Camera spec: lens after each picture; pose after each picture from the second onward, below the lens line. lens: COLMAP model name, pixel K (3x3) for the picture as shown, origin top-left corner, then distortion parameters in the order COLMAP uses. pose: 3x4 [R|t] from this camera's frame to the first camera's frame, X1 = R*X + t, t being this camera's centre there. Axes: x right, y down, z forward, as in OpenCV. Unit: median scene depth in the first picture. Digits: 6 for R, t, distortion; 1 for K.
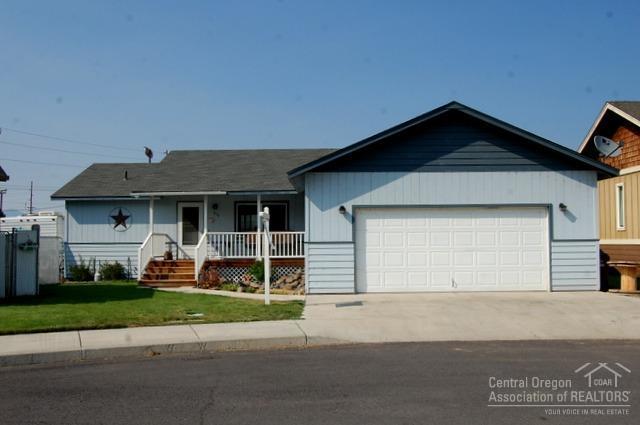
lens RADIAL K [[601.7, 0, 320.0], [0, 601.7, 212.5], [0, 0, 1]] dist [-0.059470, 0.002024]
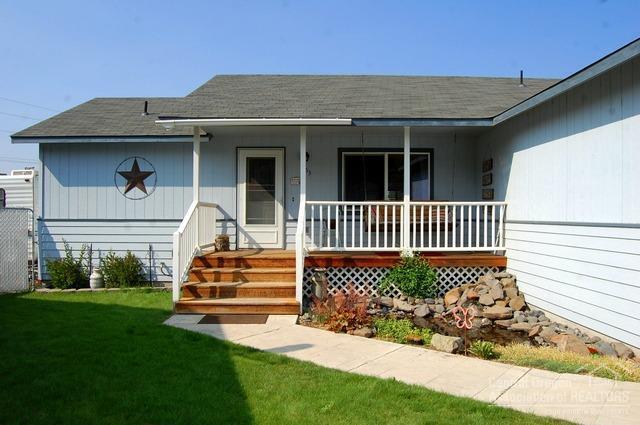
lens RADIAL K [[496.3, 0, 320.0], [0, 496.3, 212.5], [0, 0, 1]] dist [-0.067773, 0.008164]
pose [[0.999485, 0.007813, 0.031135, -0.189681], [-0.009108, 0.999090, 0.041658, 0.025214], [-0.030782, -0.041920, 0.998647, 0.576787]]
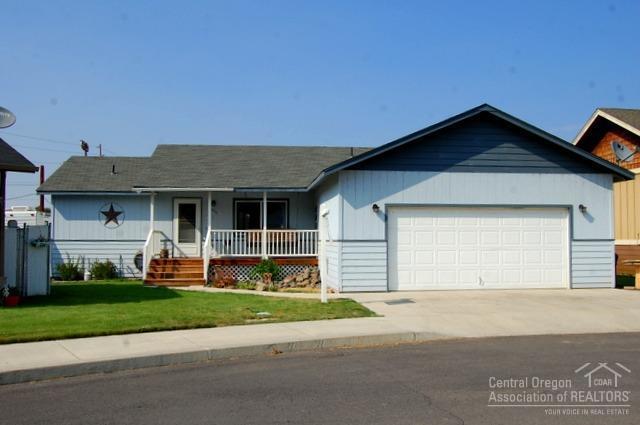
lens RADIAL K [[612.1, 0, 320.0], [0, 612.1, 212.5], [0, 0, 1]] dist [-0.061494, 0.000131]
pose [[0.992684, 0.011649, 0.120176, -0.132736], [-0.011821, 0.999930, 0.000719, 0.002347], [-0.120160, -0.002135, 0.992752, -0.000129]]
